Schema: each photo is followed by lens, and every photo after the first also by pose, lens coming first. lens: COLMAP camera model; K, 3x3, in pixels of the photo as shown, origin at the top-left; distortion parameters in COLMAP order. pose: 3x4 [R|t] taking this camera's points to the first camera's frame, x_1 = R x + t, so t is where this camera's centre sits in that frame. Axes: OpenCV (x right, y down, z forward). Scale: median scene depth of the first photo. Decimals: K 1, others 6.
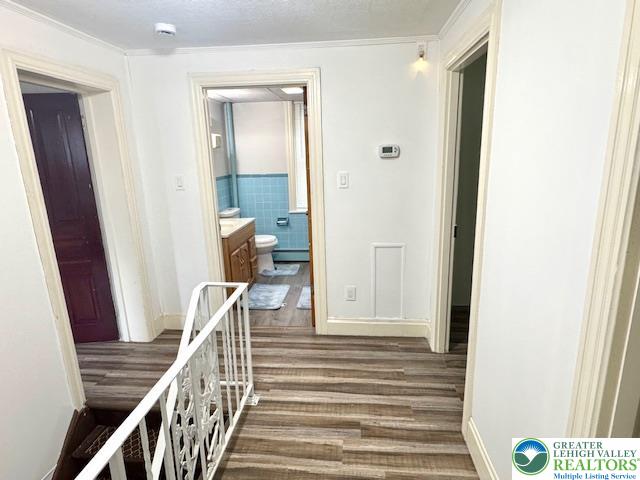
lens RADIAL K [[311.1, 0, 320.0], [0, 311.1, 240.0], [0, 0, 1]] dist [-0.004869, -0.001504]
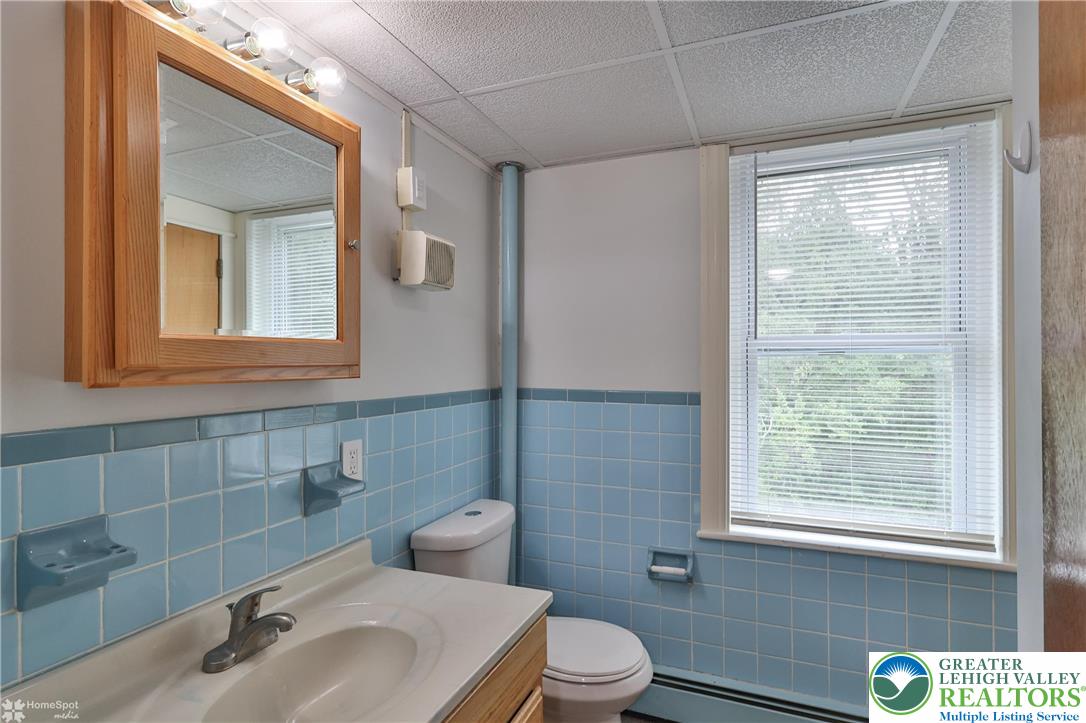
lens RADIAL K [[530.0, 0, 543.0], [0, 530.0, 361.5], [0, 0, 1]] dist [-0.000188, 0.000067]
pose [[0.976498, 0.026971, -0.213831, -0.135952], [-0.081138, 0.965152, -0.248795, -0.108289], [0.199670, 0.260297, 0.944657, 0.507583]]
